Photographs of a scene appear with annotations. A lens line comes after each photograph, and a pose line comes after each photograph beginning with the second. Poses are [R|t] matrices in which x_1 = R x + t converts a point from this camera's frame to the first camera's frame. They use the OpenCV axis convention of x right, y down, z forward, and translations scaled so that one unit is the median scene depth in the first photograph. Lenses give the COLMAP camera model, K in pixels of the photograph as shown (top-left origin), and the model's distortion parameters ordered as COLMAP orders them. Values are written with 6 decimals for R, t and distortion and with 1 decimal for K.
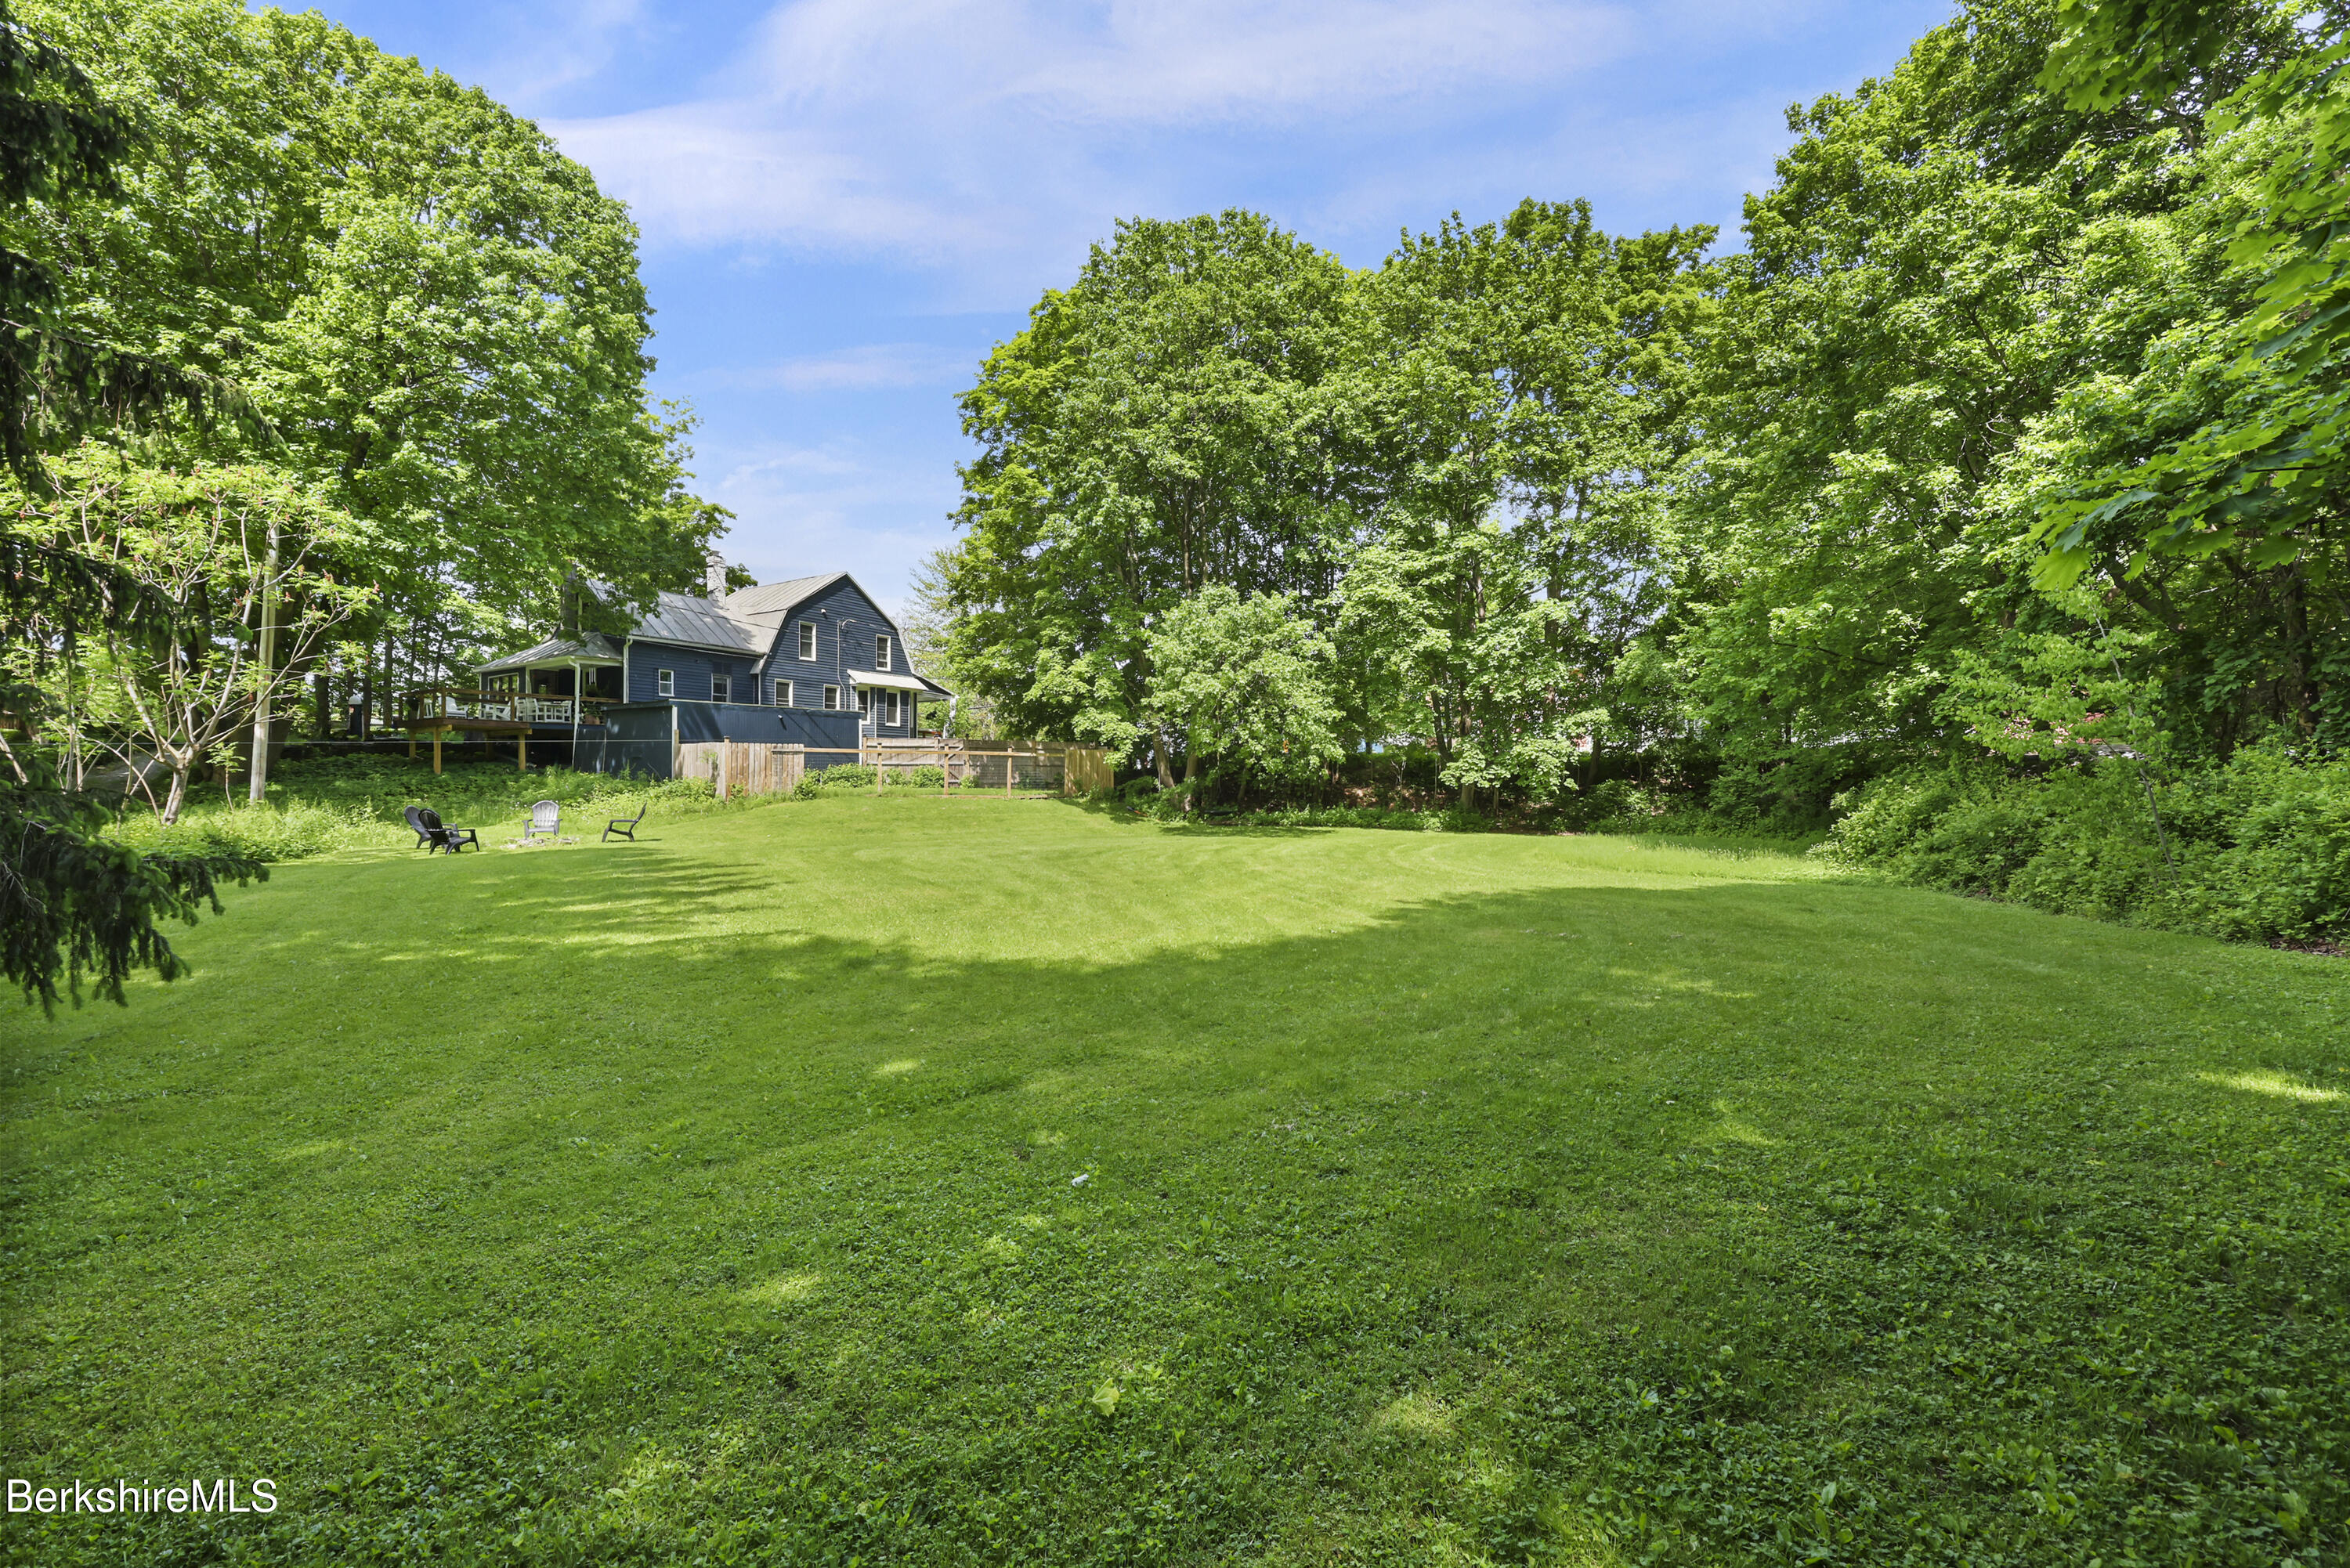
lens RADIAL K [[964.3, 0, 1175.9], [0, 964.3, 771.2], [0, 0, 1]] dist [0.000869, 0.001009]
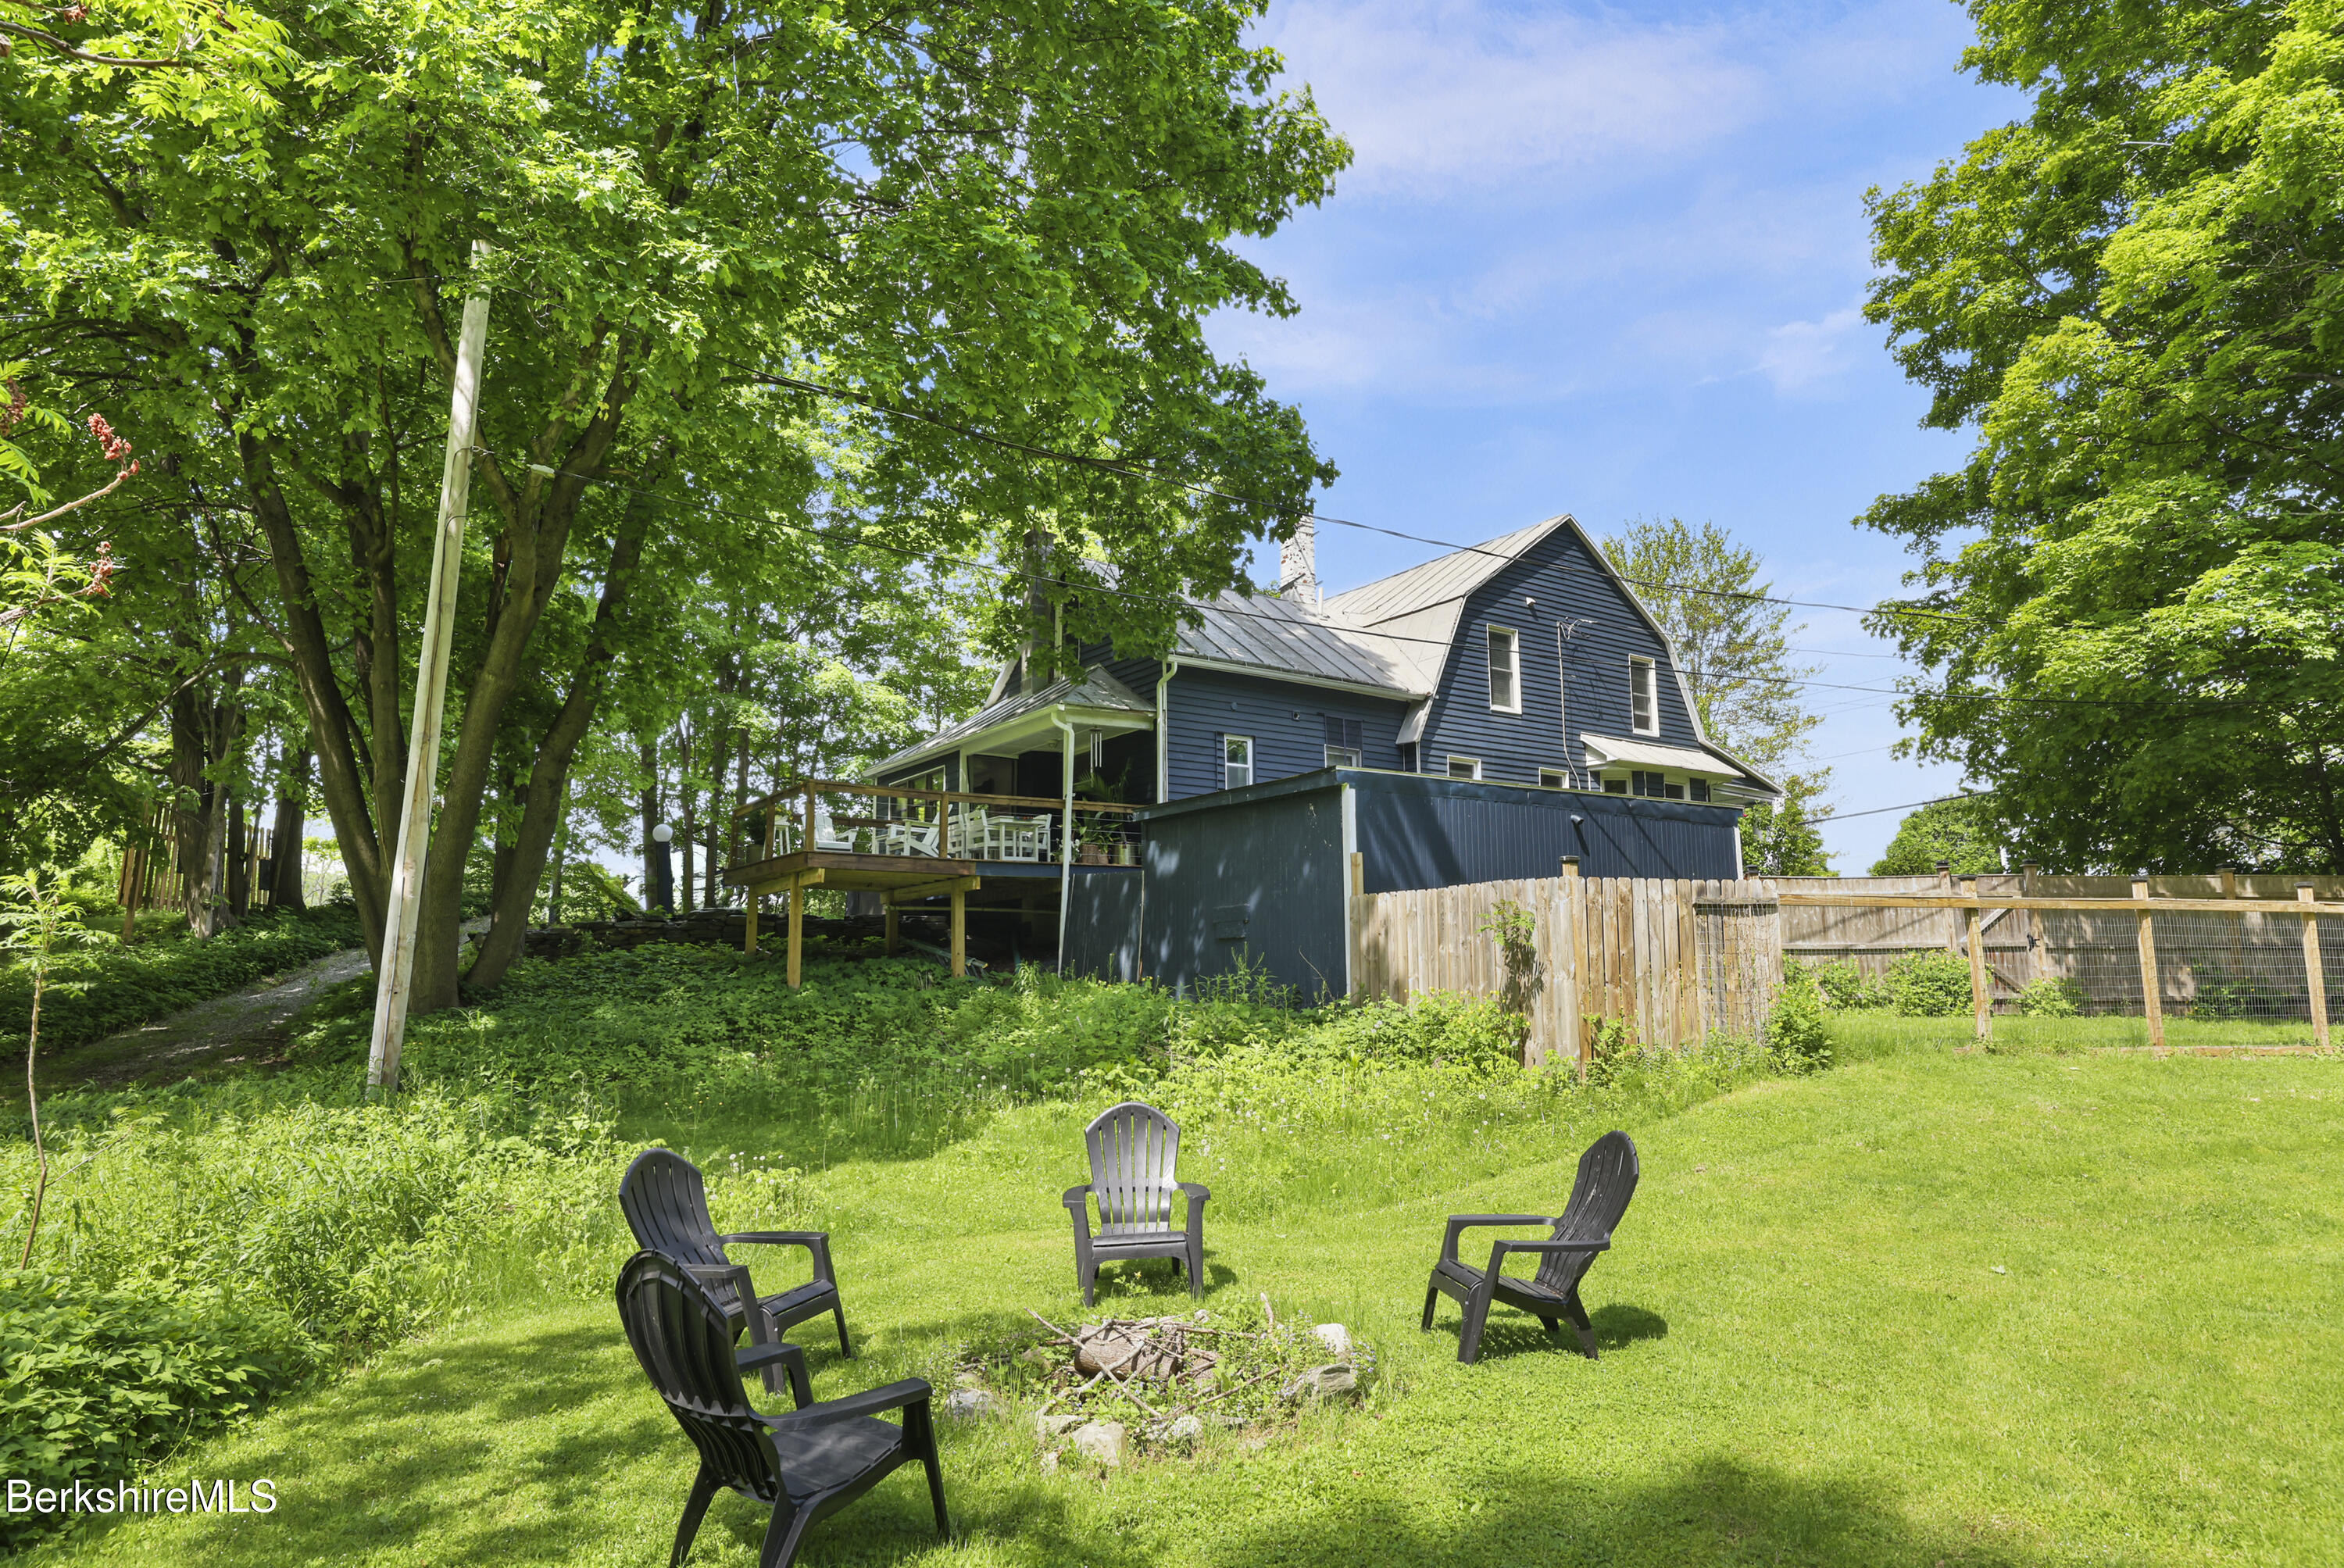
lens RADIAL K [[1386.0, 0, 1170.3], [0, 1386.0, 784.9], [0, 0, 1]] dist [-0.002010, 0.000237]
pose [[0.919171, -0.065018, -0.388456, -0.326586], [0.012867, 0.990711, -0.135375, -0.000904], [0.393649, 0.119435, 0.911469, 0.440384]]
